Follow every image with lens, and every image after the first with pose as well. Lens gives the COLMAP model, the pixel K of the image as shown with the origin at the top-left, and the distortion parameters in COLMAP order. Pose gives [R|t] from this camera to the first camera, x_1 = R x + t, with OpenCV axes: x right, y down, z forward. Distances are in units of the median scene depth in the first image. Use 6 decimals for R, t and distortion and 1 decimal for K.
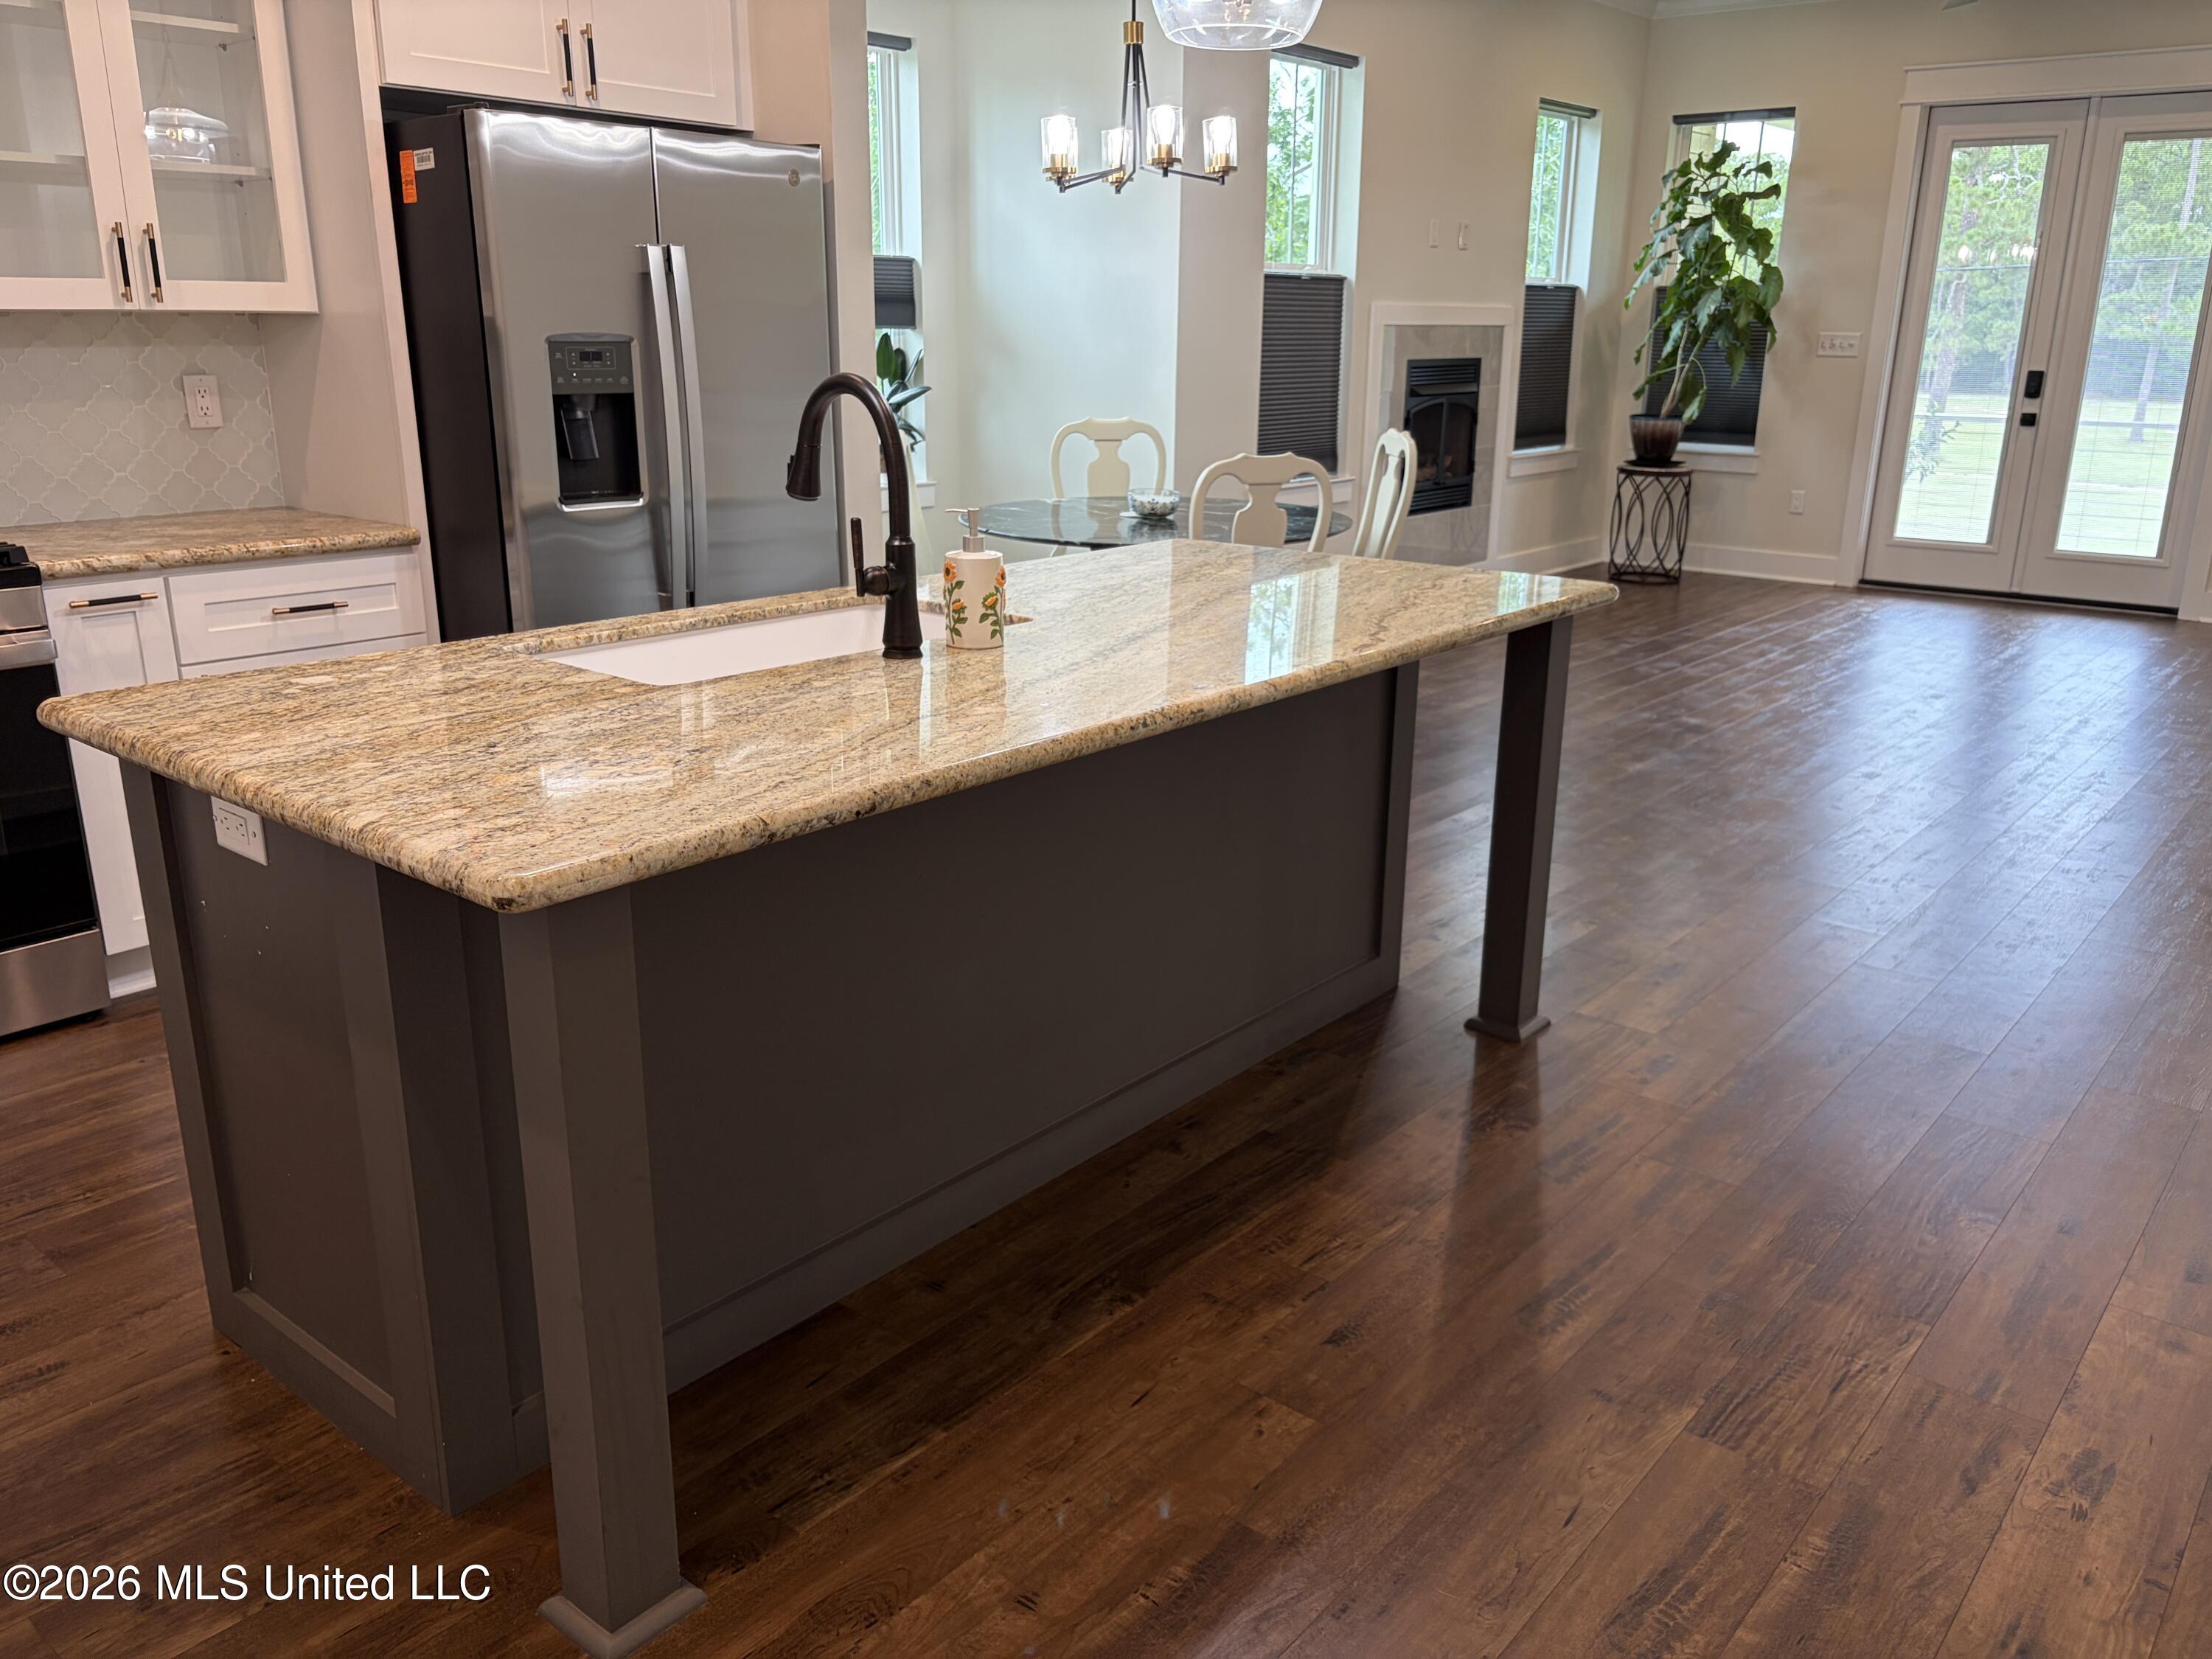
lens RADIAL K [[1678.4, 0, 1104.9], [0, 1678.4, 837.2], [0, 0, 1]] dist [0.051015, -0.060587]
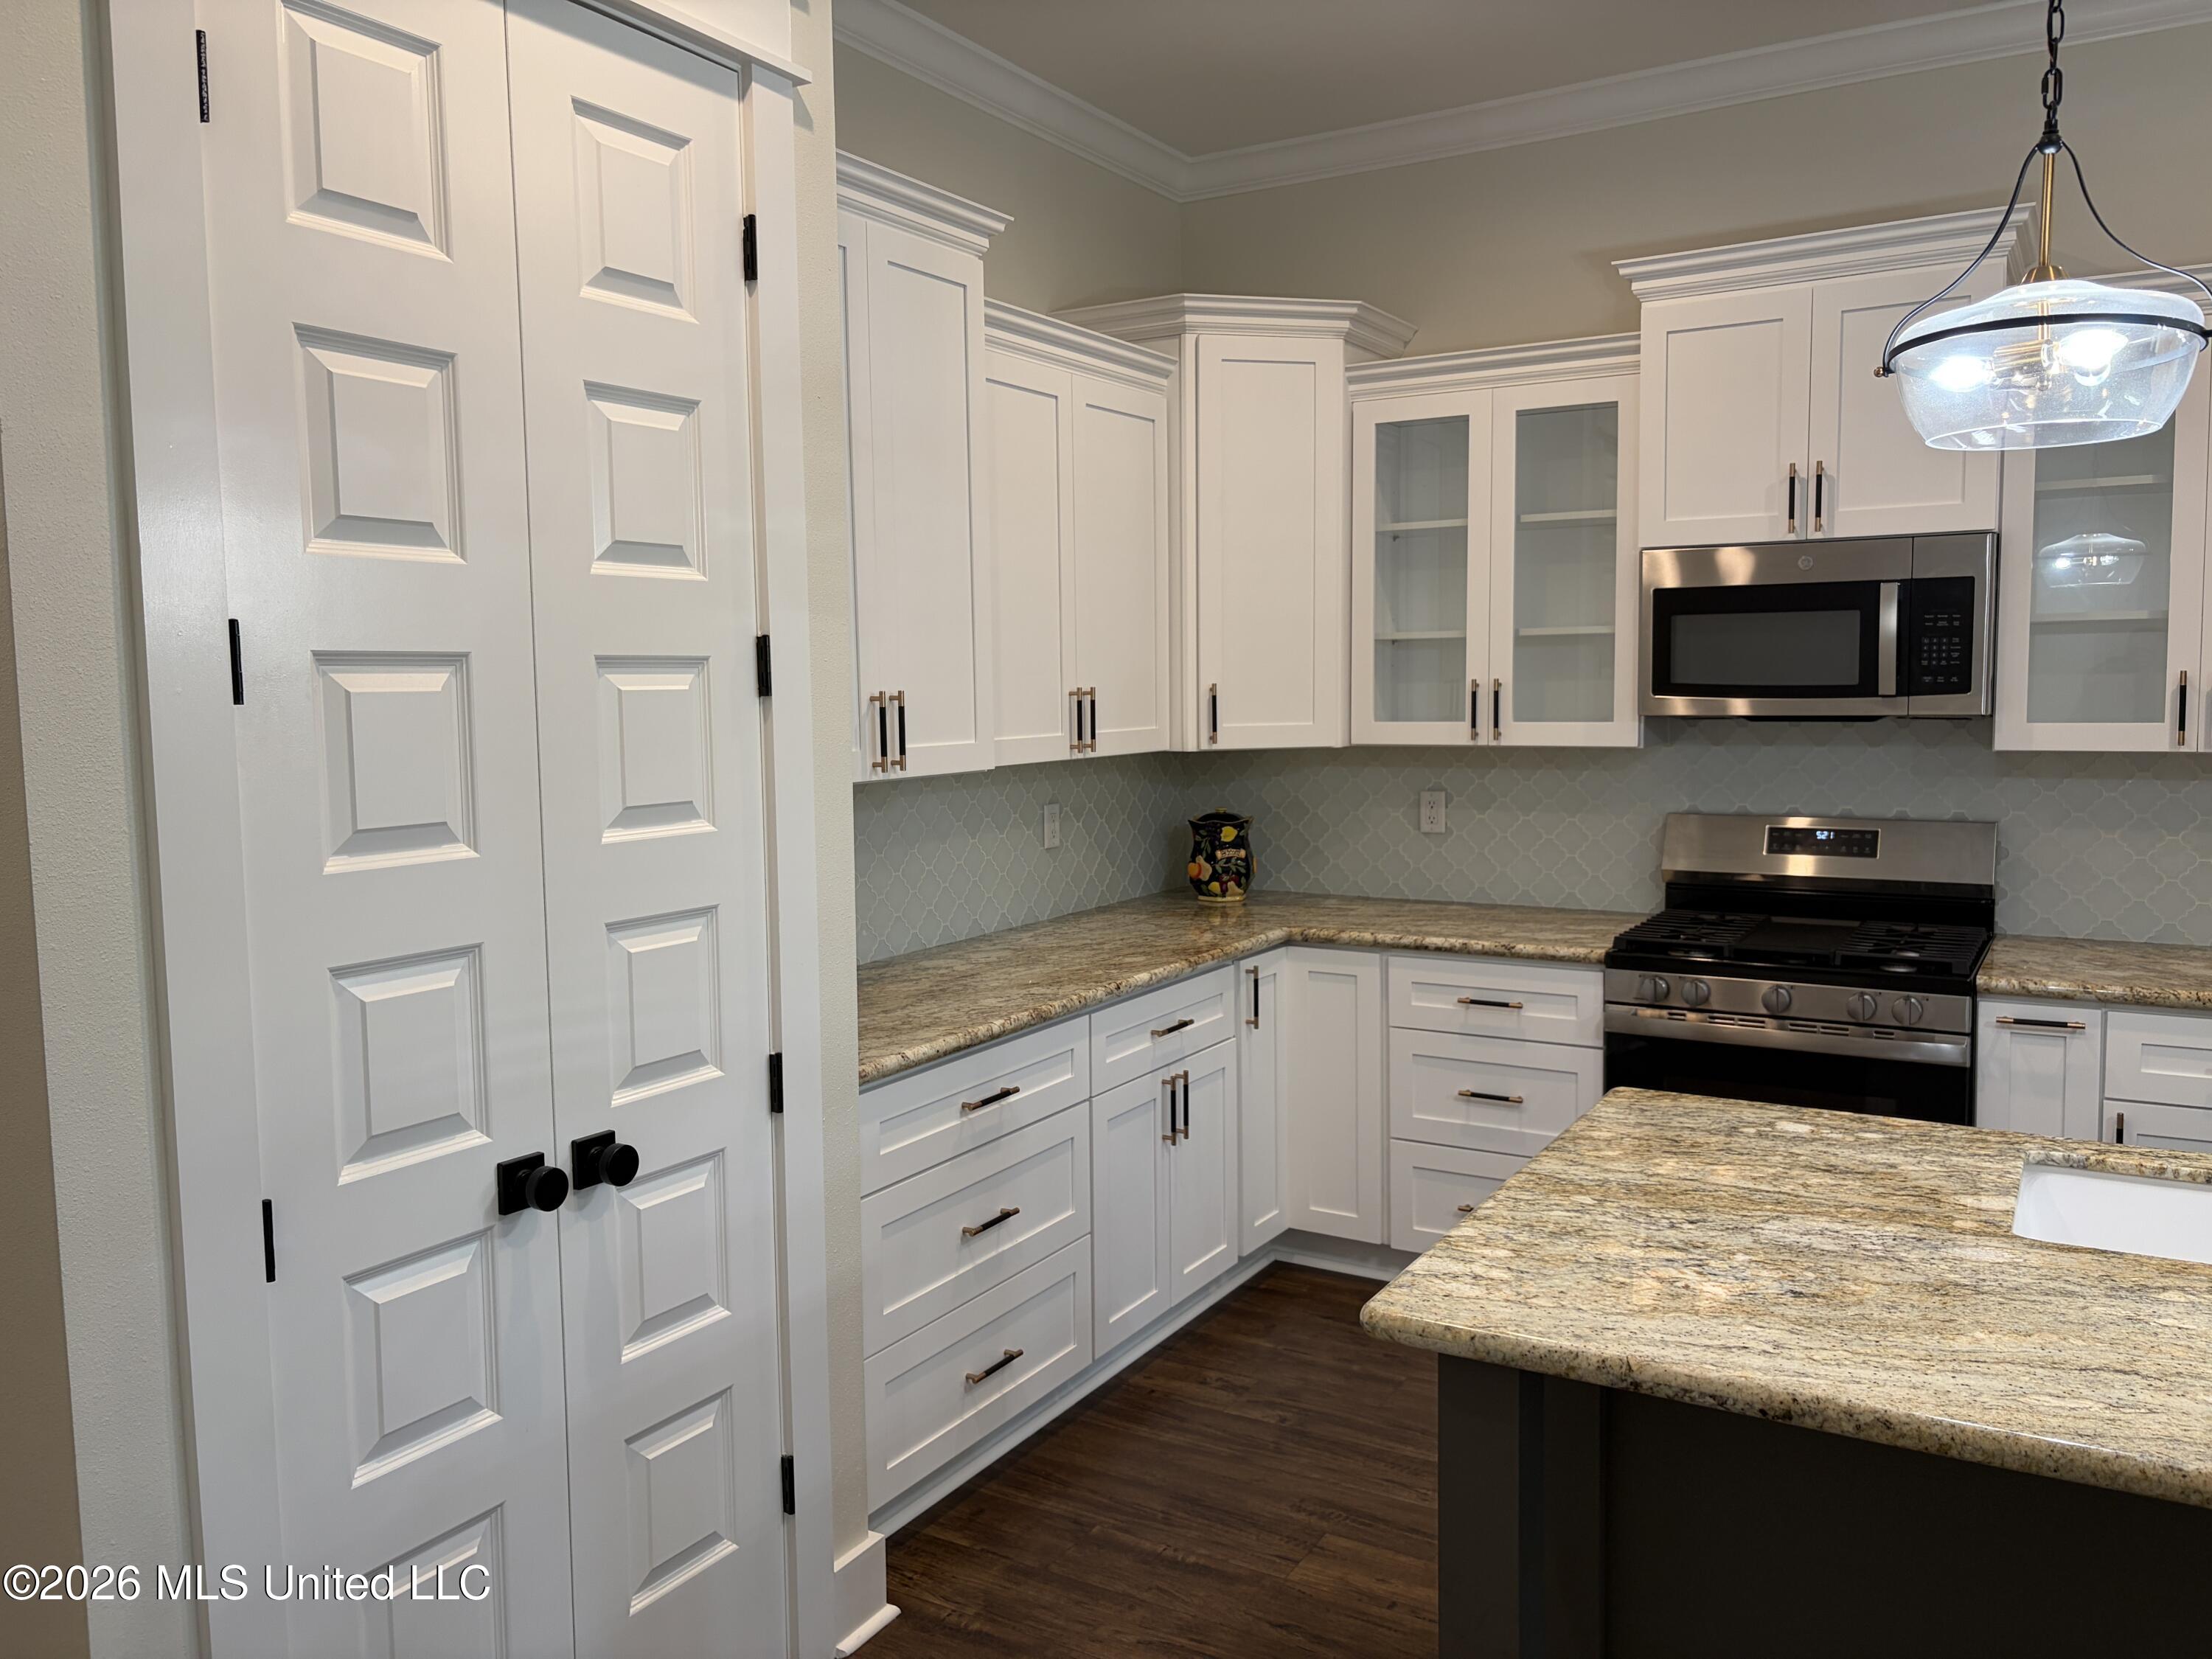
lens RADIAL K [[1678.4, 0, 1125.9], [0, 1678.4, 830.7], [0, 0, 1]] dist [0.051015, -0.060587]
pose [[0.165238, 0.076538, -0.983279, 0.307264], [-0.274038, 0.961288, 0.028774, -0.115053], [0.947417, 0.264701, 0.179815, 0.216660]]
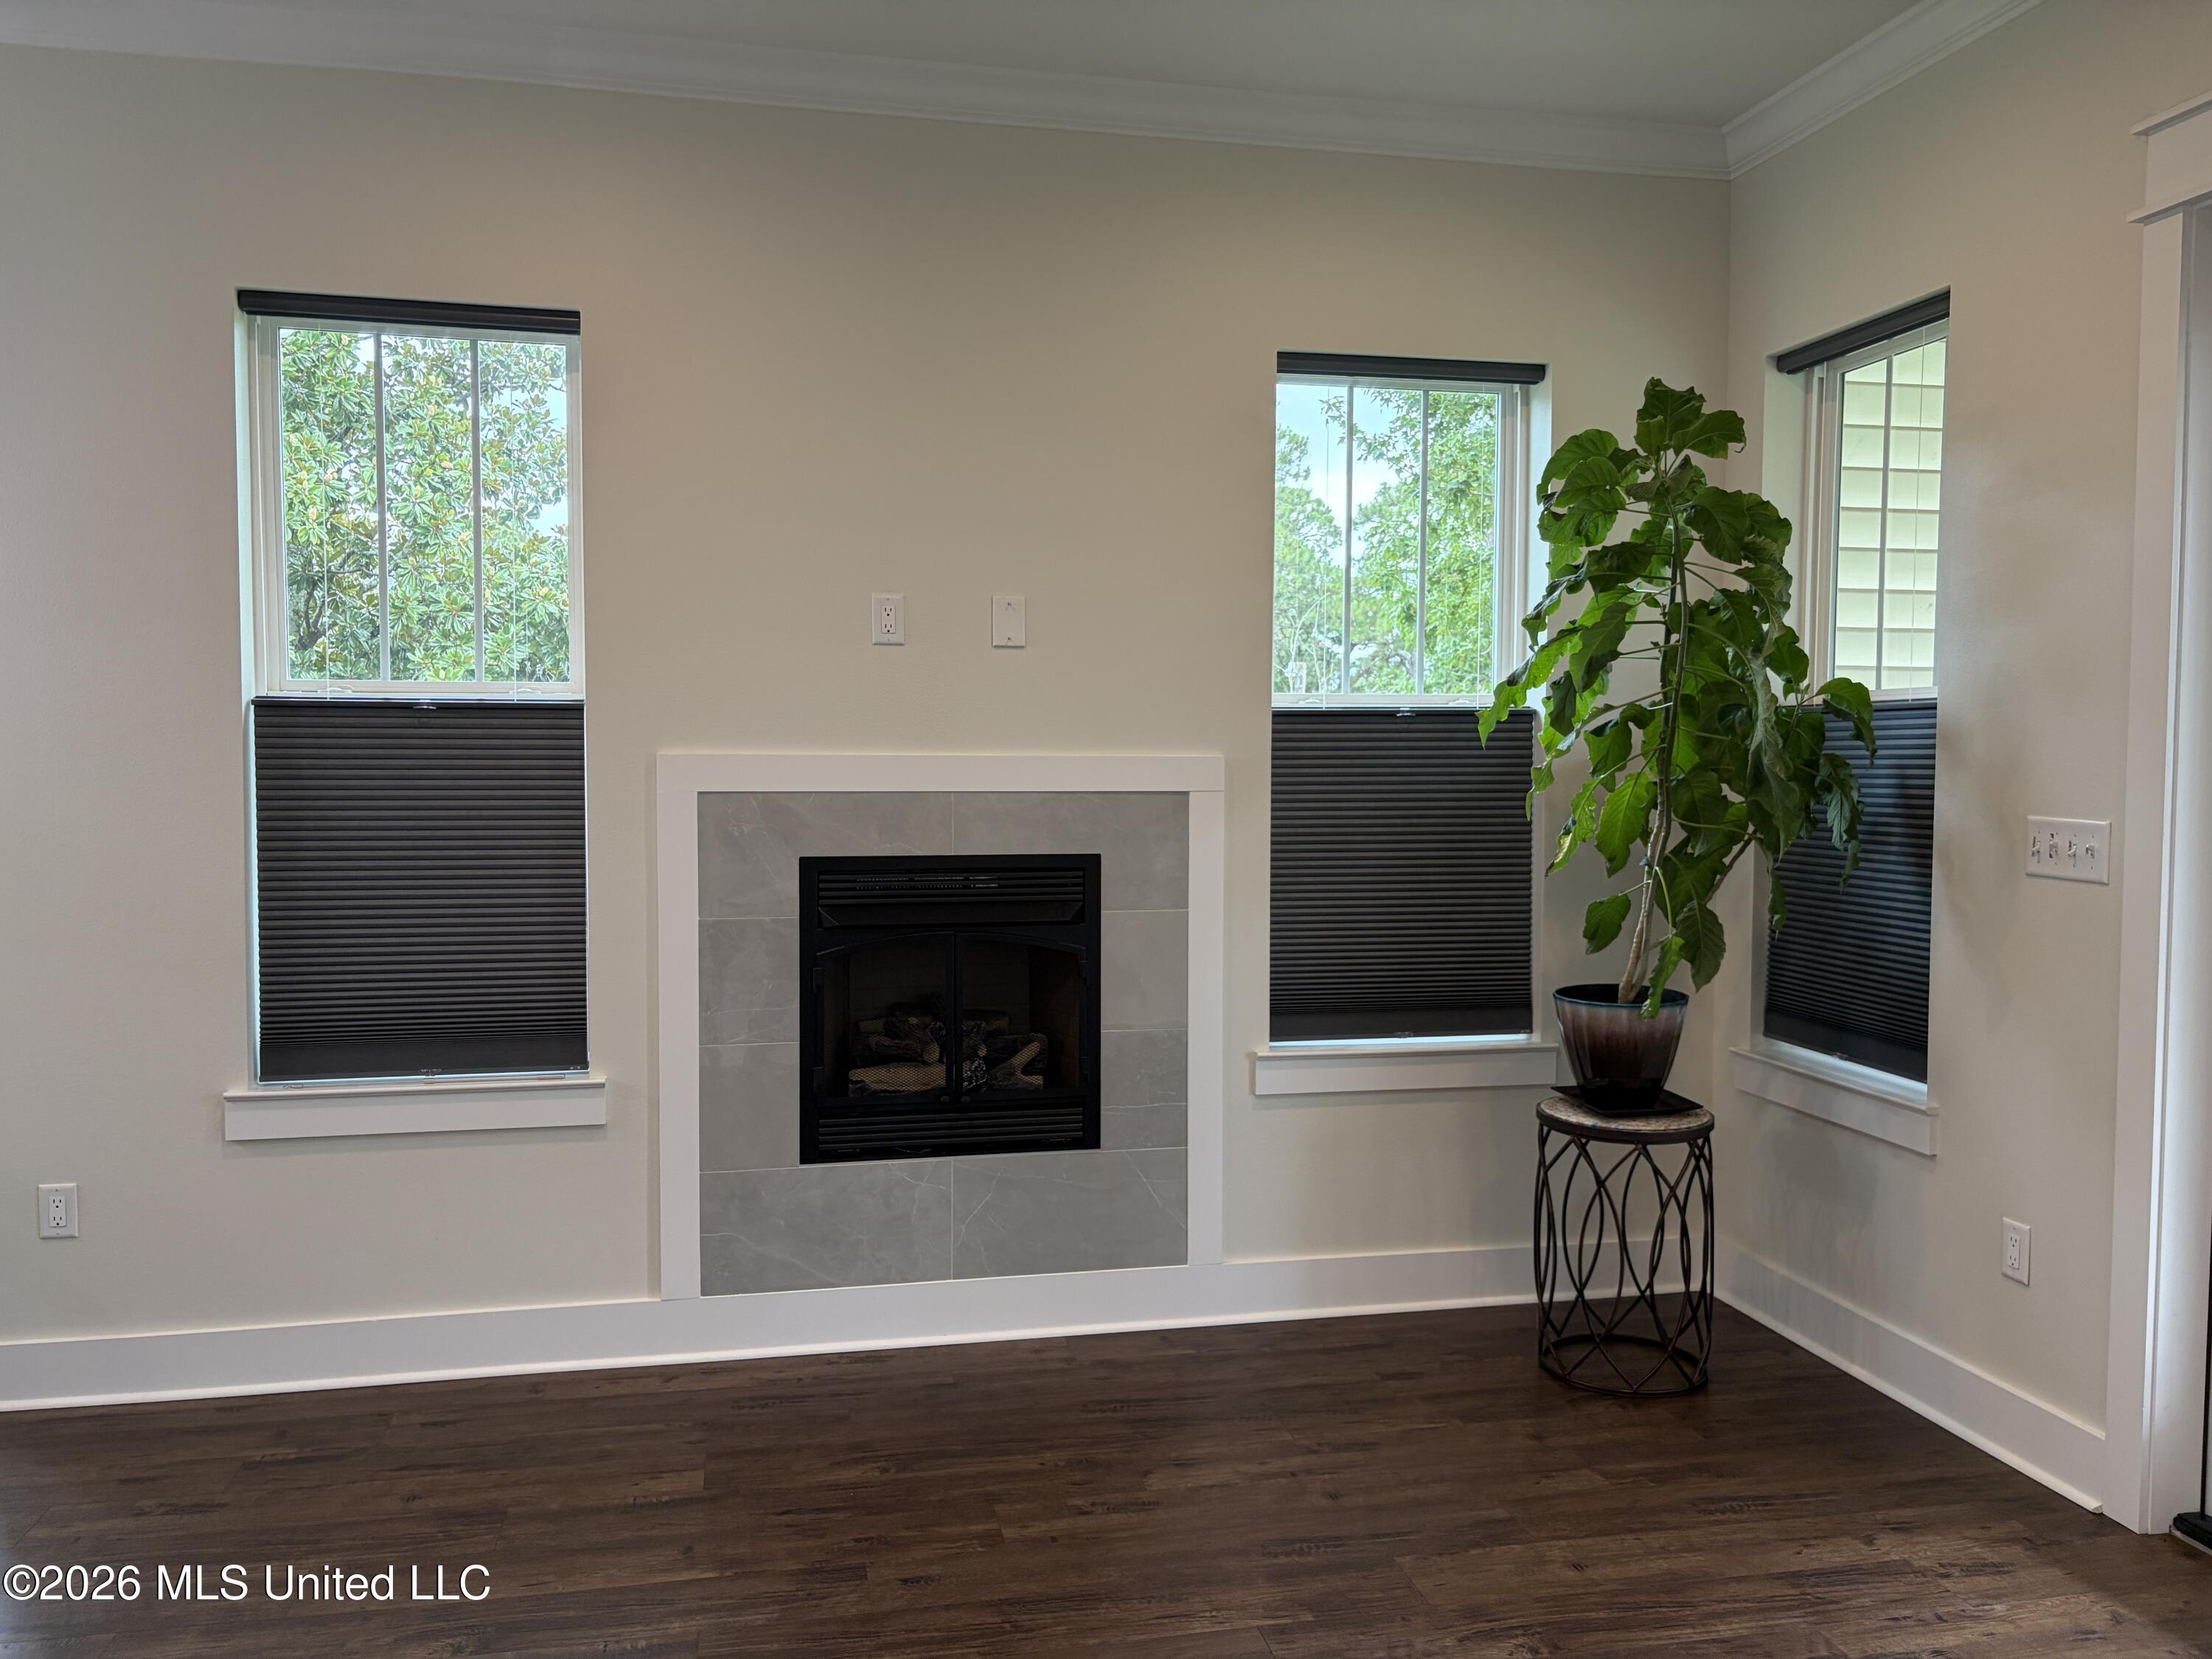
lens RADIAL K [[1678.4, 0, 1124.5], [0, 1678.4, 845.1], [0, 0, 1]] dist [0.051015, -0.060587]
pose [[0.790051, 0.027222, -0.612436, 1.211746], [-0.177603, 0.966335, -0.186158, -0.454092], [0.586750, 0.255845, 0.768289, 1.451575]]
